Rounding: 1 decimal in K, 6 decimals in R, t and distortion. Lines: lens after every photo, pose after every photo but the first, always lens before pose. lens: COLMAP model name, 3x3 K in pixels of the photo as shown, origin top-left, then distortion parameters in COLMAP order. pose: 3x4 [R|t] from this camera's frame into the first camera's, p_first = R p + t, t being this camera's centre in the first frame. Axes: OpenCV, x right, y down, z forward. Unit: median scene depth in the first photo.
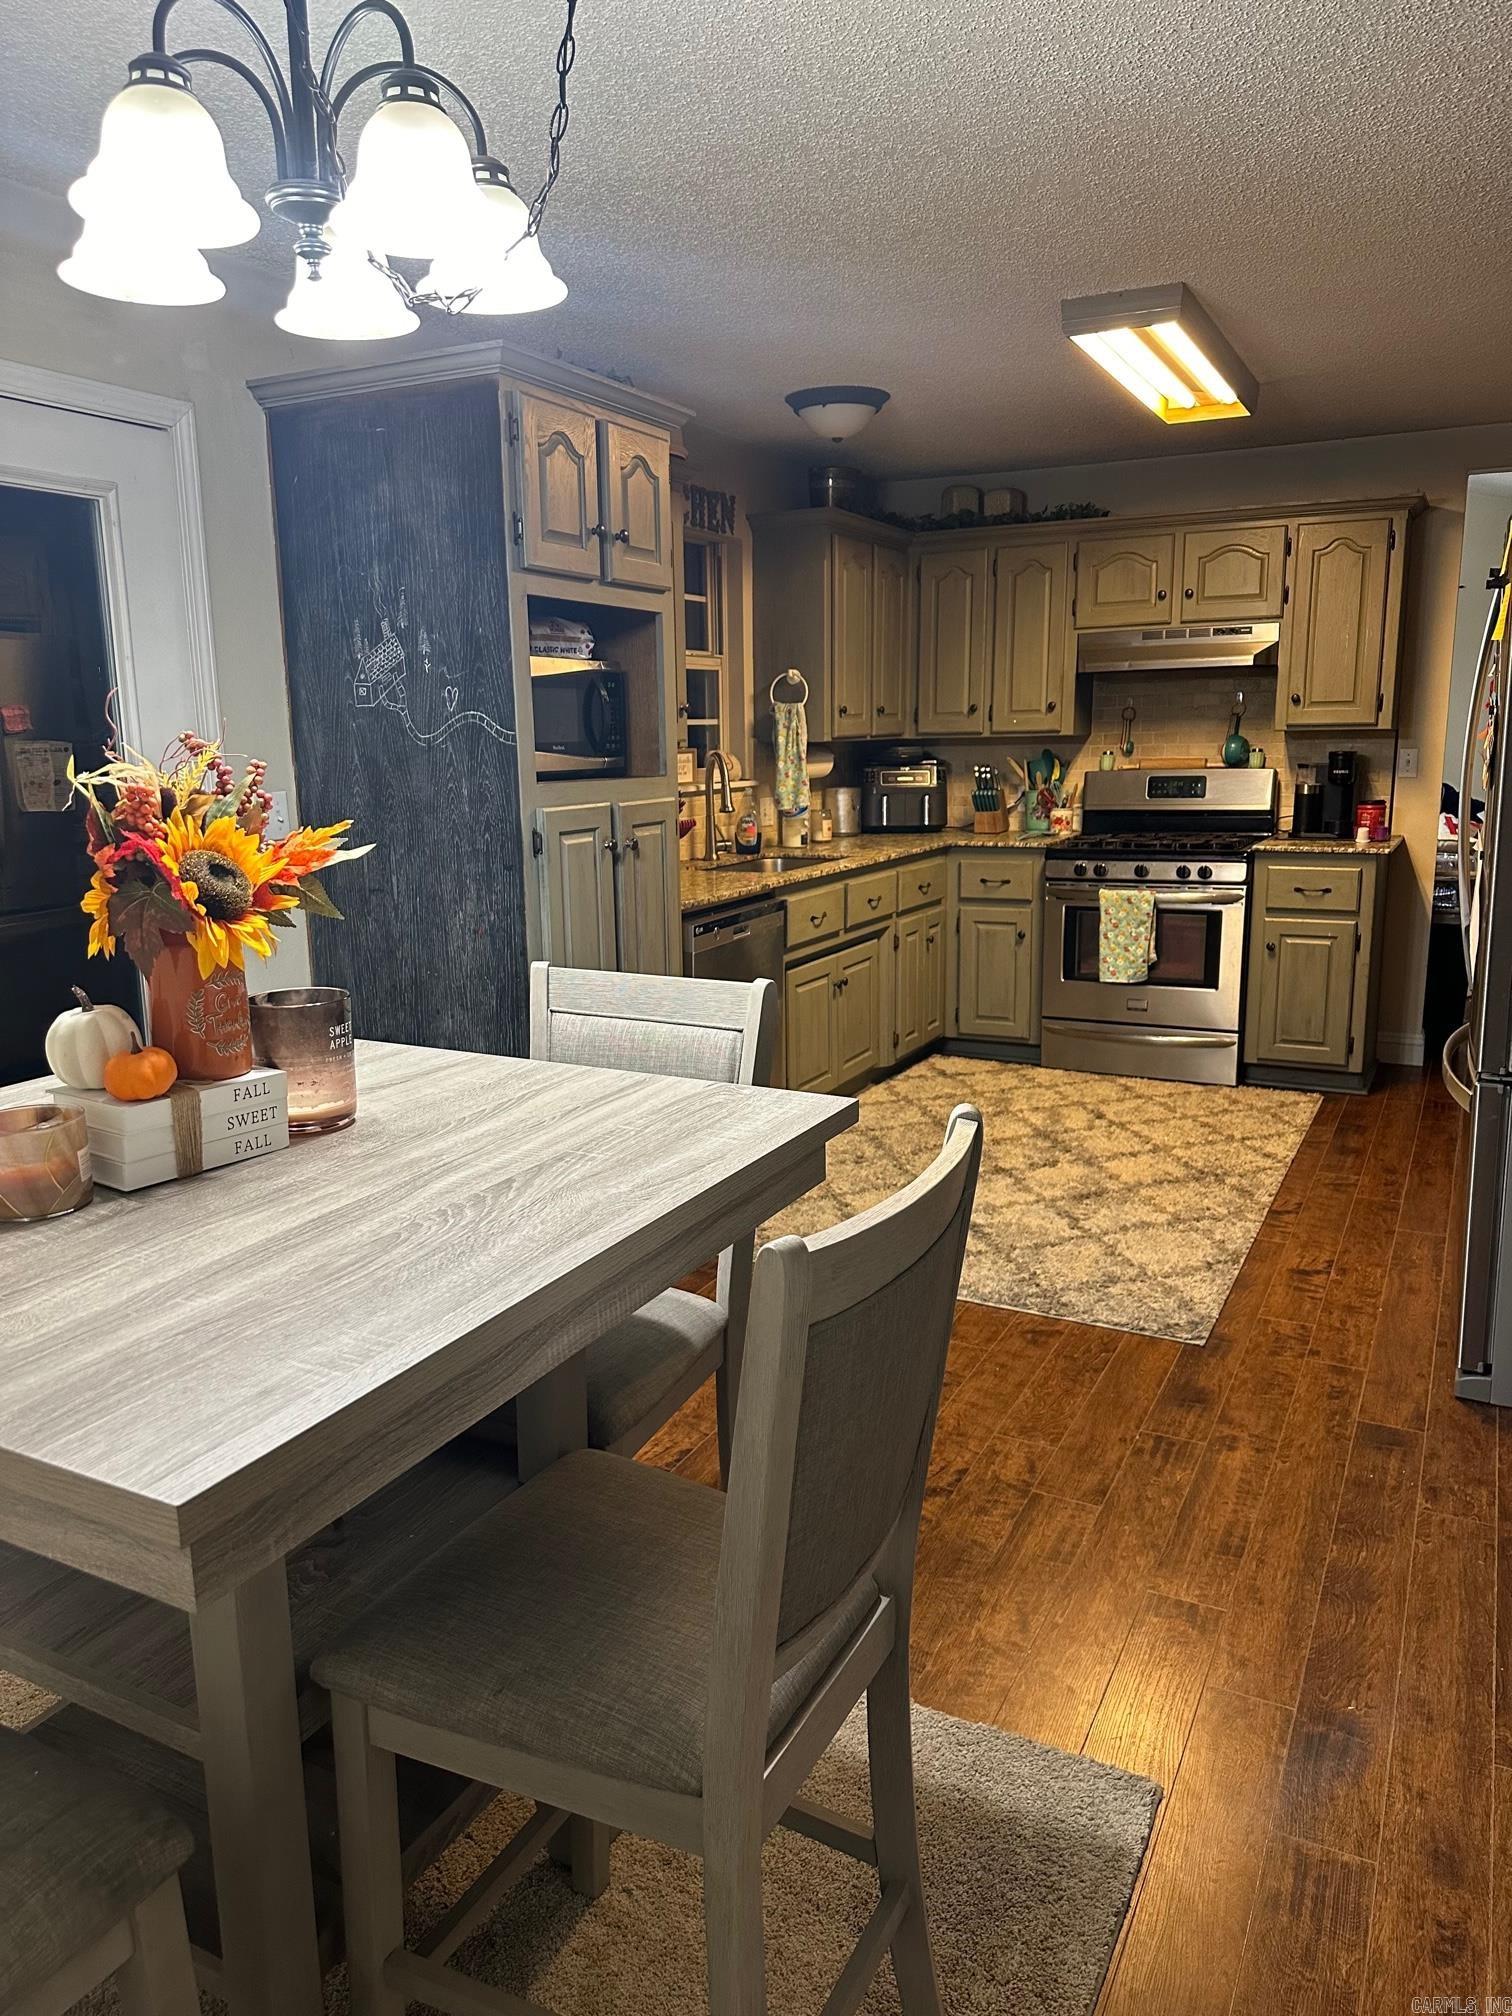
lens RADIAL K [[1417.5, 0, 747.4], [0, 1417.5, 1010.5], [0, 0, 1]] dist [0.057479, 0.000205]
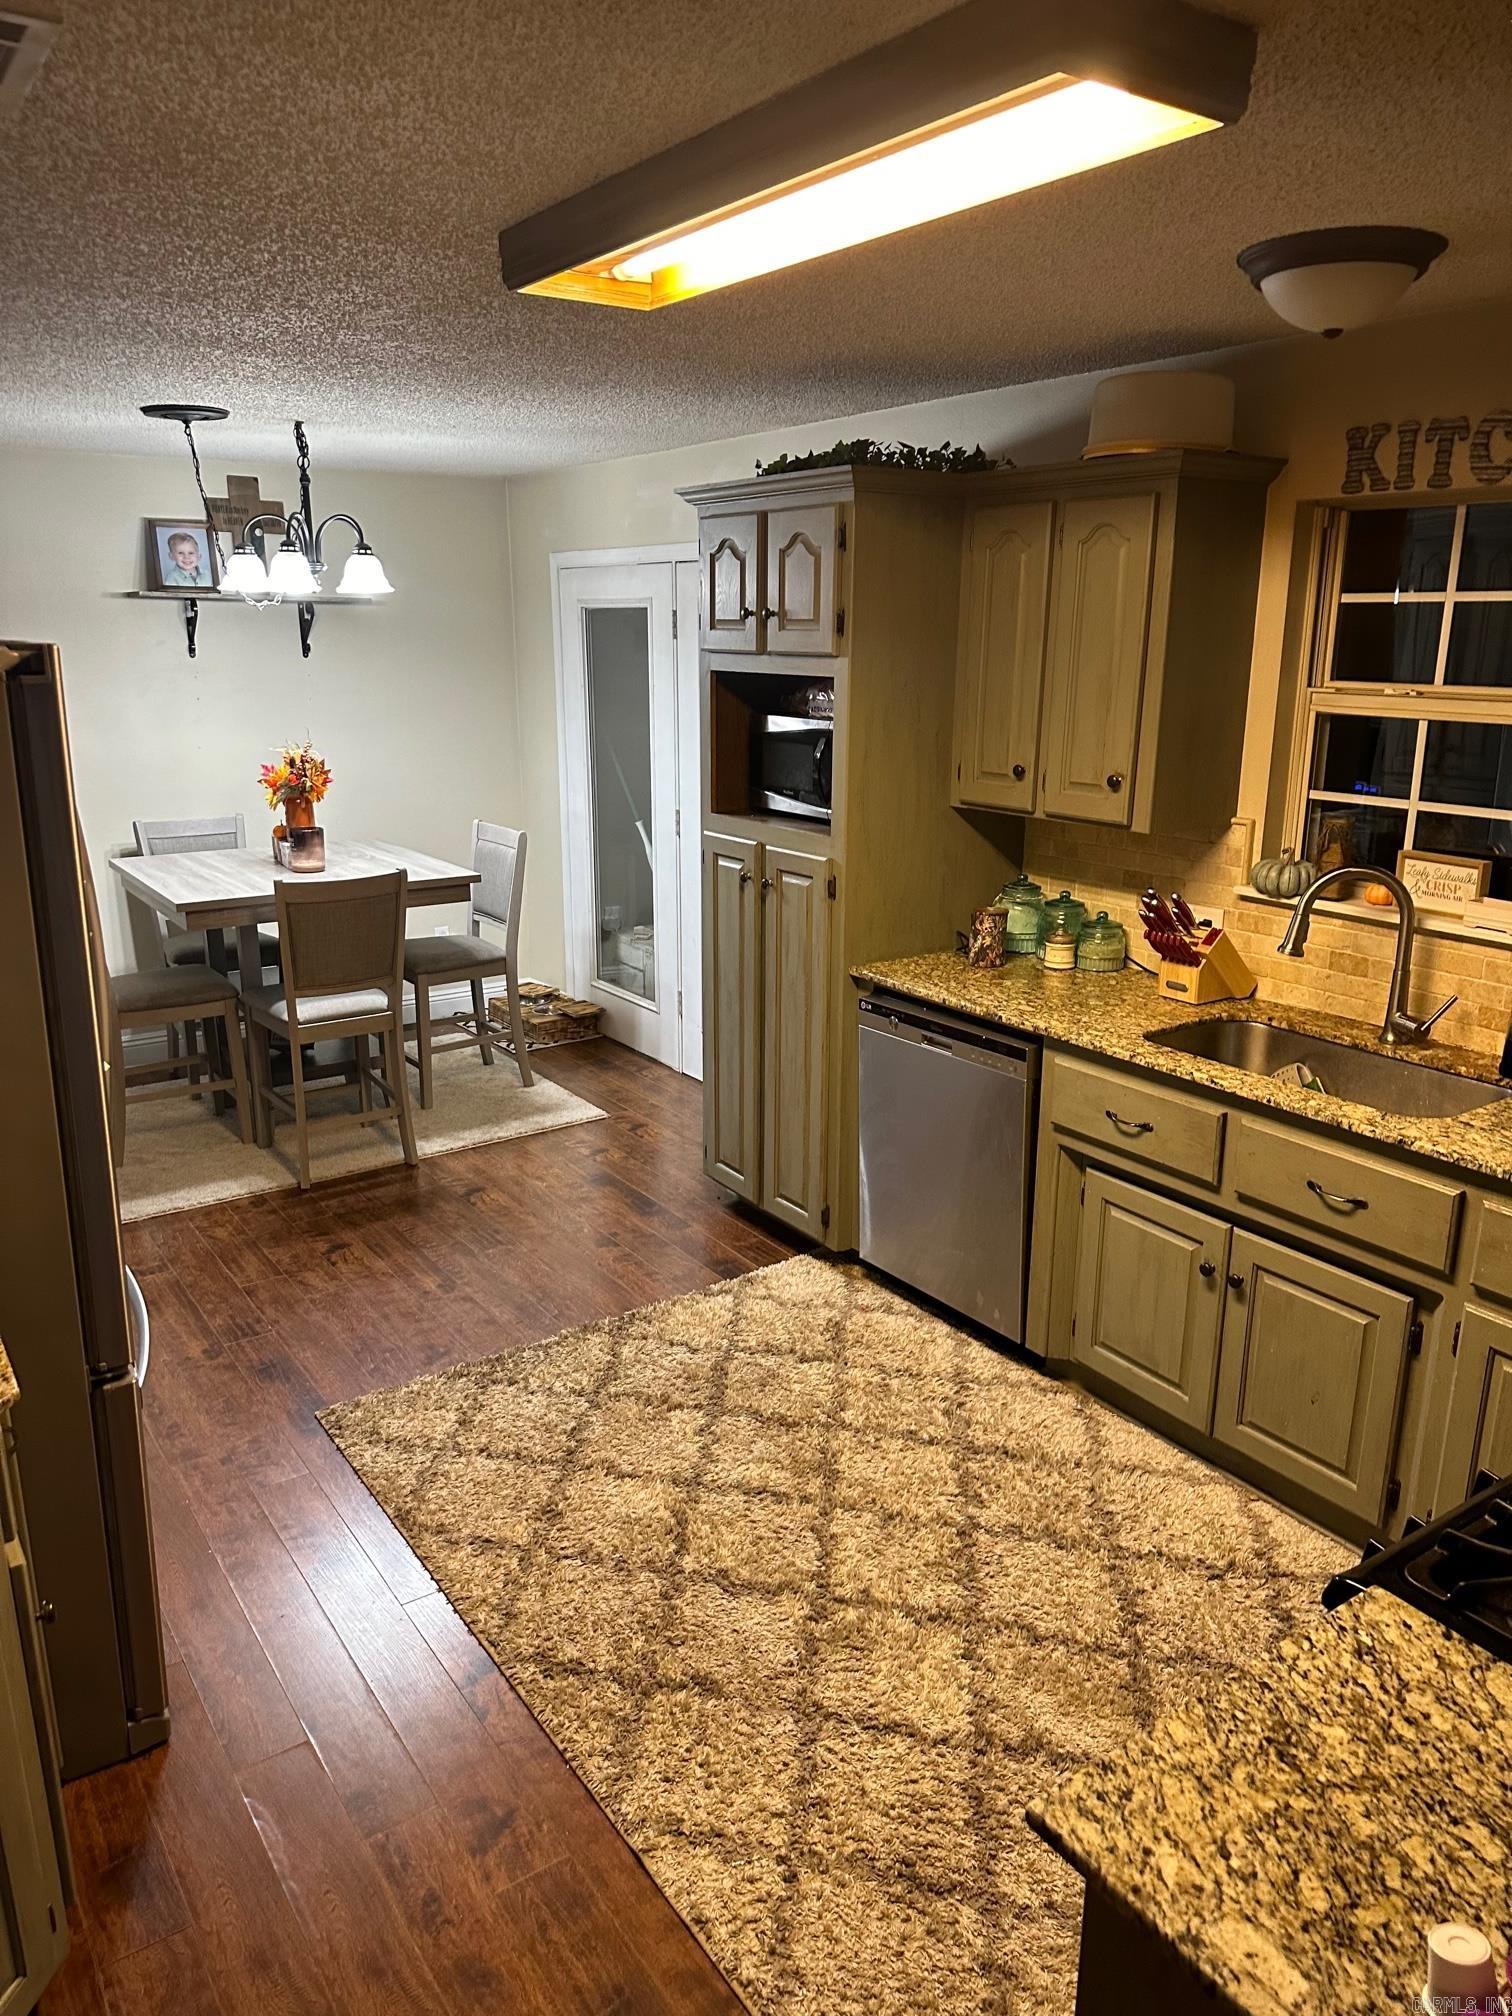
lens RADIAL K [[1417.5, 0, 748.0], [0, 1417.5, 1005.8], [0, 0, 1]] dist [0.057479, 0.000205]
pose [[-0.469471, 0.235841, -0.850868, 0.938624], [-0.175762, 0.919419, 0.351819, -0.436303], [0.865277, 0.314719, -0.390189, 1.509405]]
